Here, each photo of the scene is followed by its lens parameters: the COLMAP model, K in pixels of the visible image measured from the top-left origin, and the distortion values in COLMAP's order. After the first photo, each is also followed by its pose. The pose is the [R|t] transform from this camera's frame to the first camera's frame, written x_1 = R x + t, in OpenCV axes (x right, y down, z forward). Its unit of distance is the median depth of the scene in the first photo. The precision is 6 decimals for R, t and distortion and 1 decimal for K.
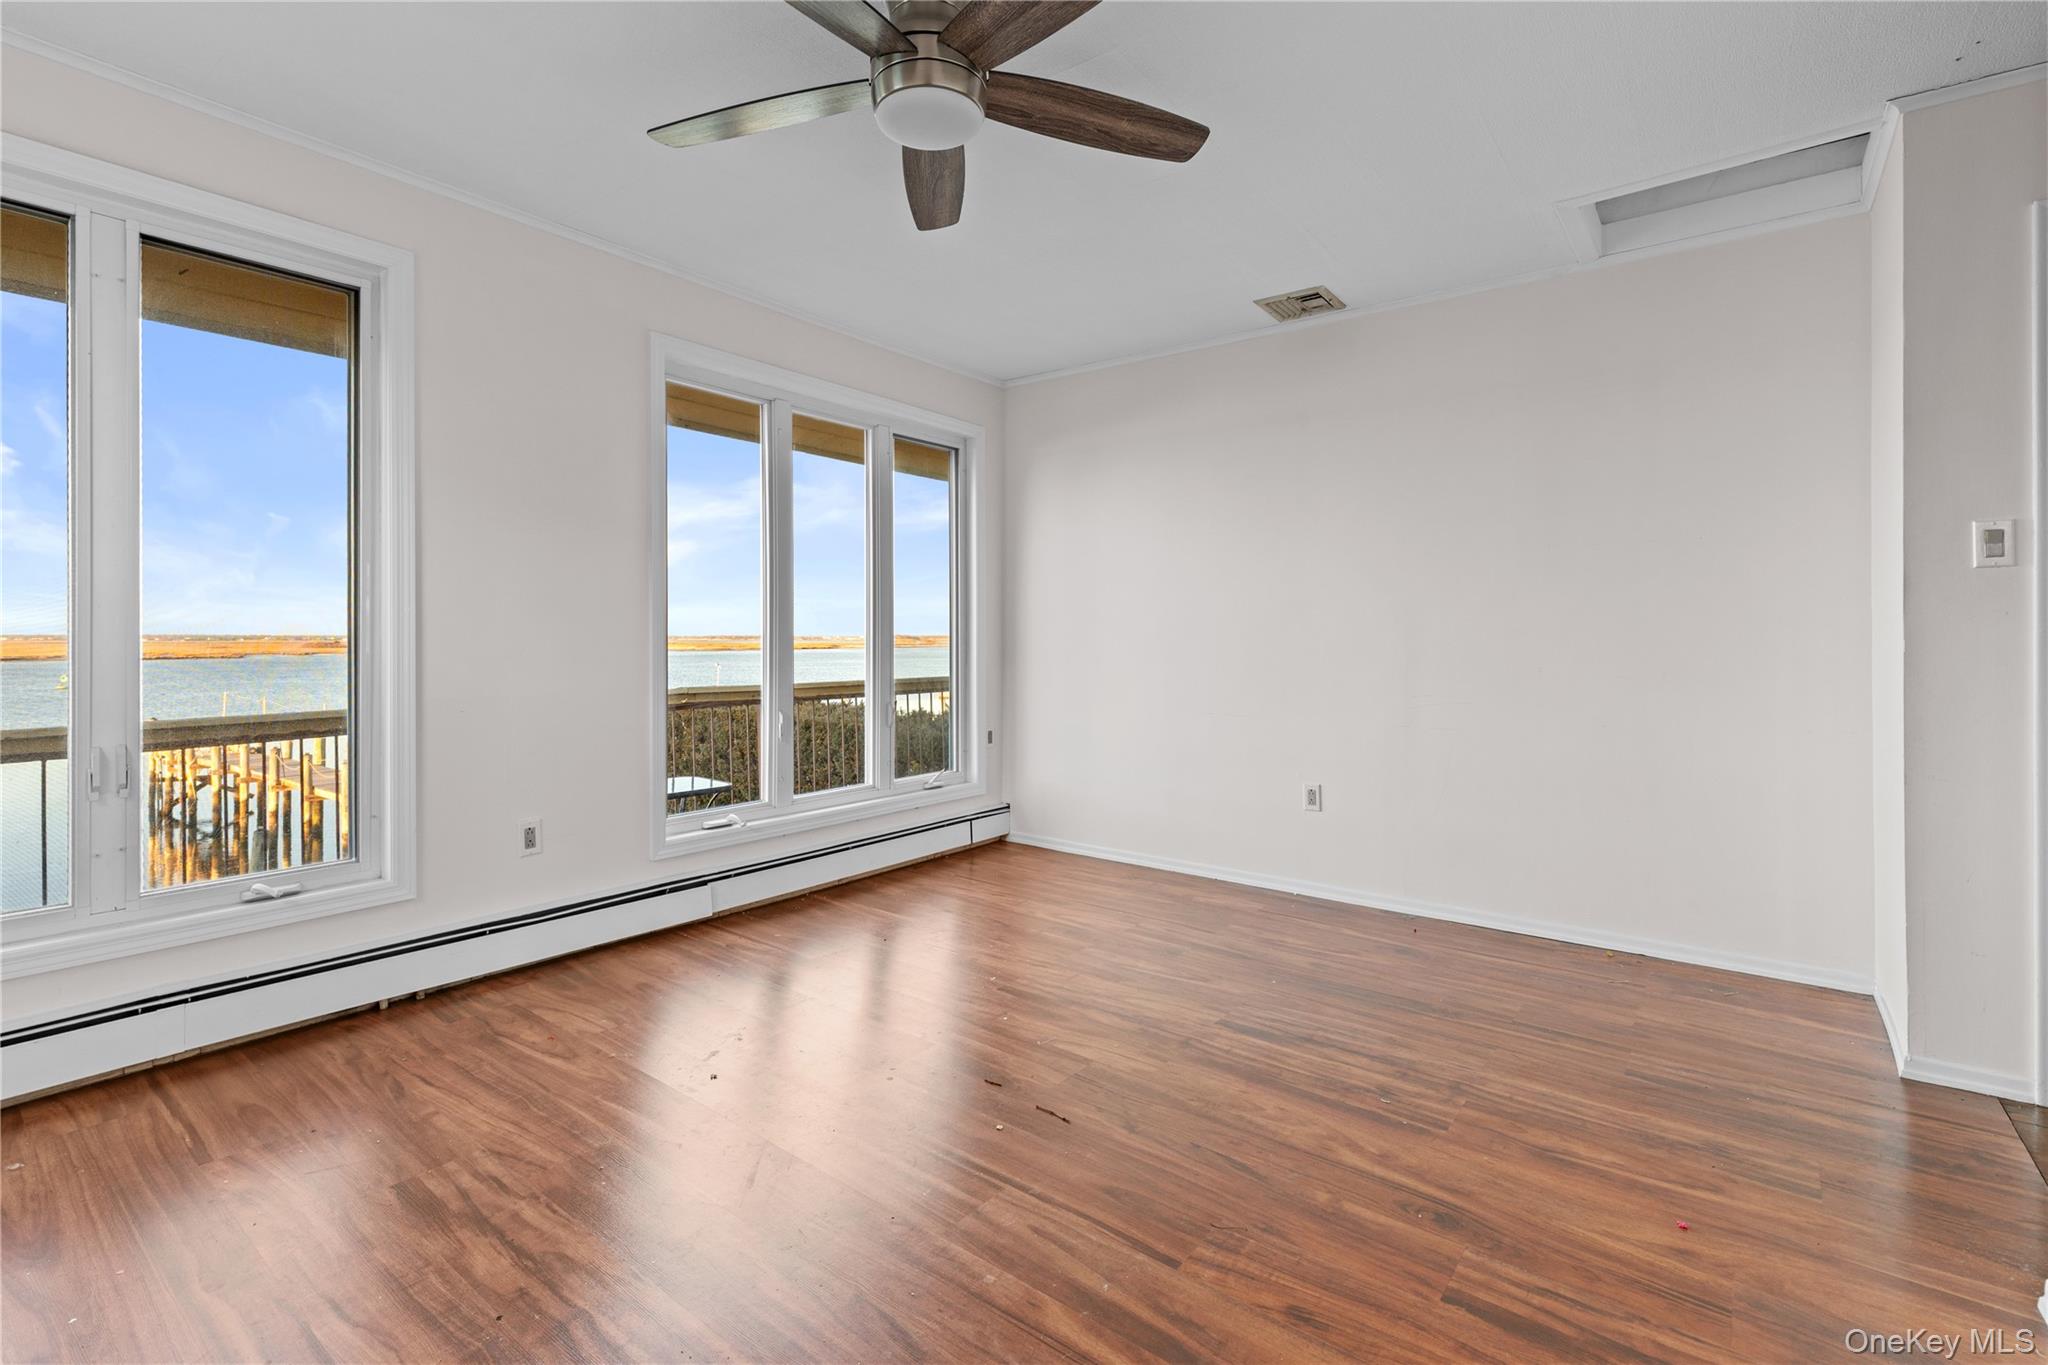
lens RADIAL K [[934.6, 0, 1012.5], [0, 934.6, 639.0], [0, 0, 1]] dist [0.002608, 0.000494]
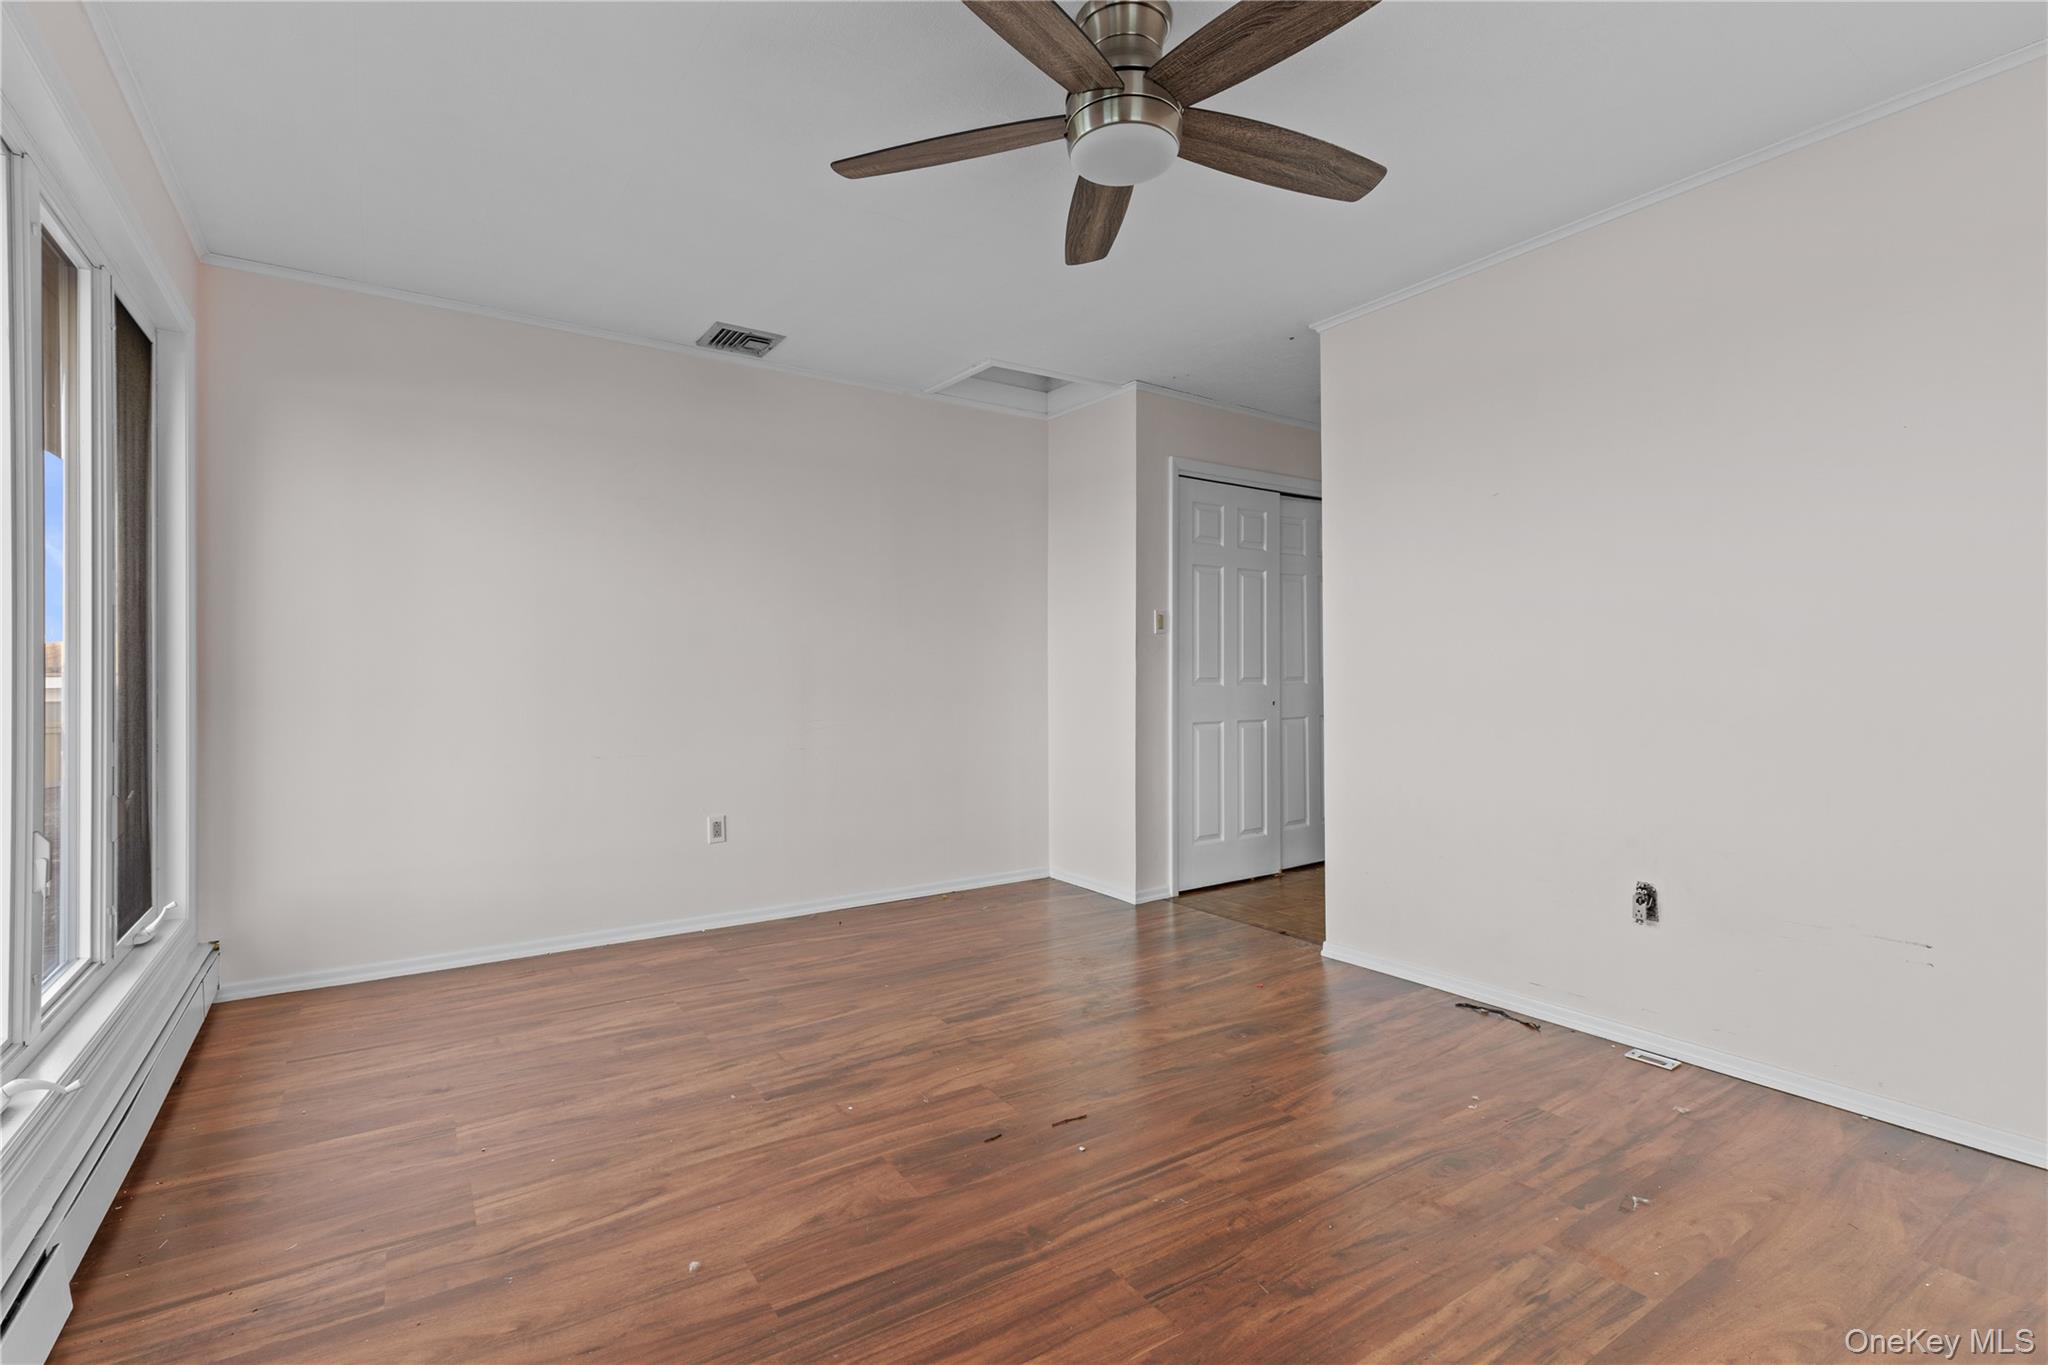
lens RADIAL K [[924.8, 0, 993.9], [0, 924.8, 674.4], [0, 0, 1]] dist [0.004664, -0.000841]
pose [[0.320800, -0.009027, 0.947104, -0.770449], [0.002676, 0.999959, 0.008625, -0.007741], [-0.947143, -0.000232, 0.320811, 0.585105]]
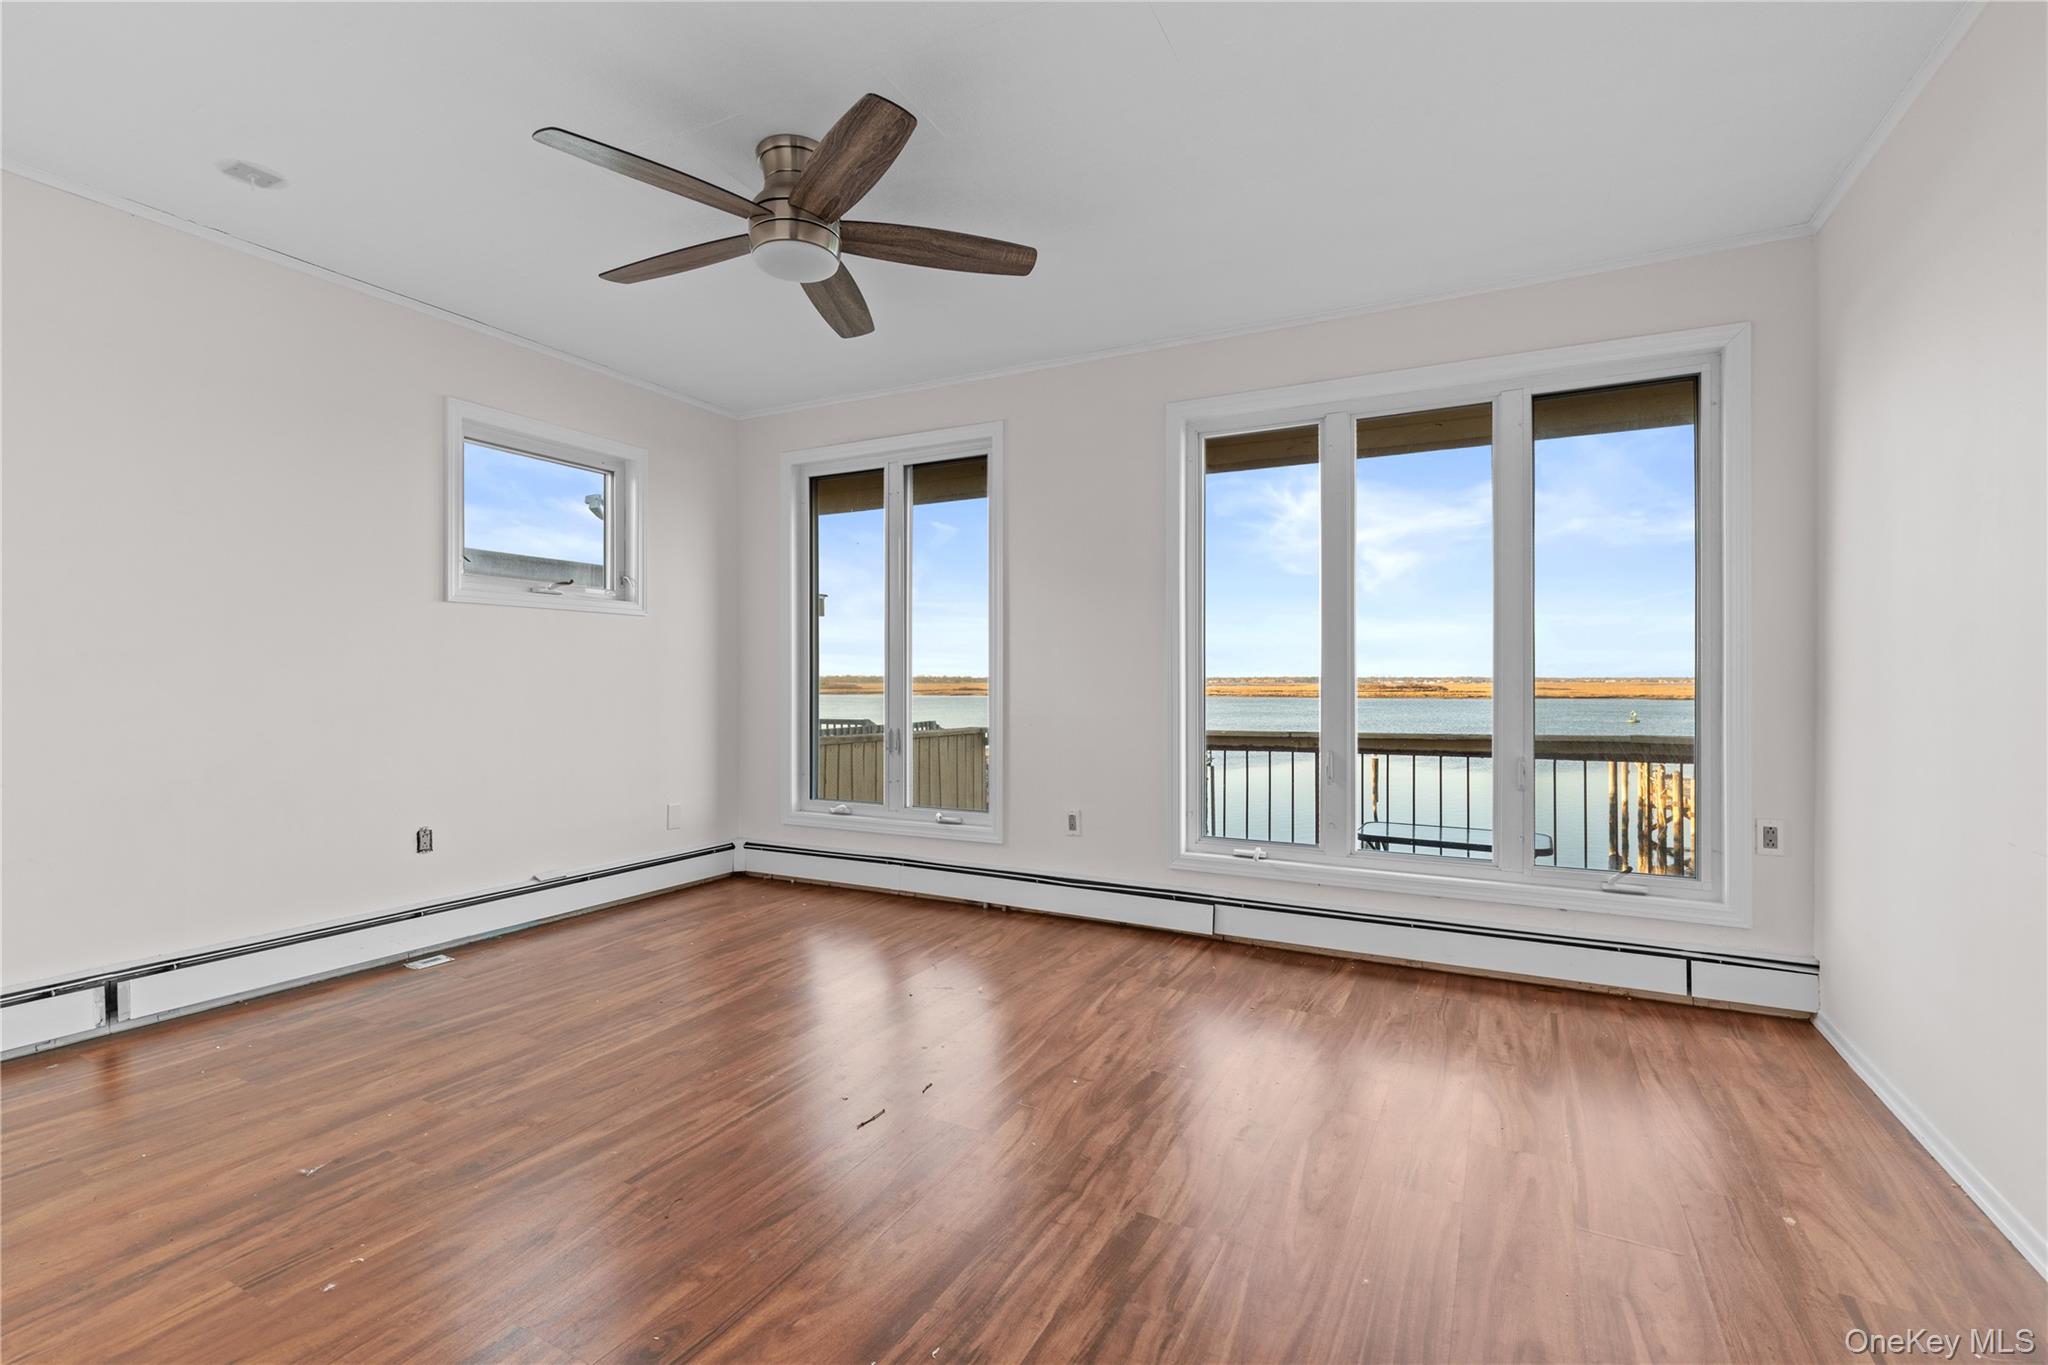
lens RADIAL K [[924.8, 0, 993.9], [0, 924.8, 674.4], [0, 0, 1]] dist [0.004664, -0.000841]
pose [[0.167928, -0.004492, -0.985789, 0.863105], [-0.001385, 0.999988, -0.004792, 0.009602], [0.985798, 0.002170, 0.167920, 0.755798]]
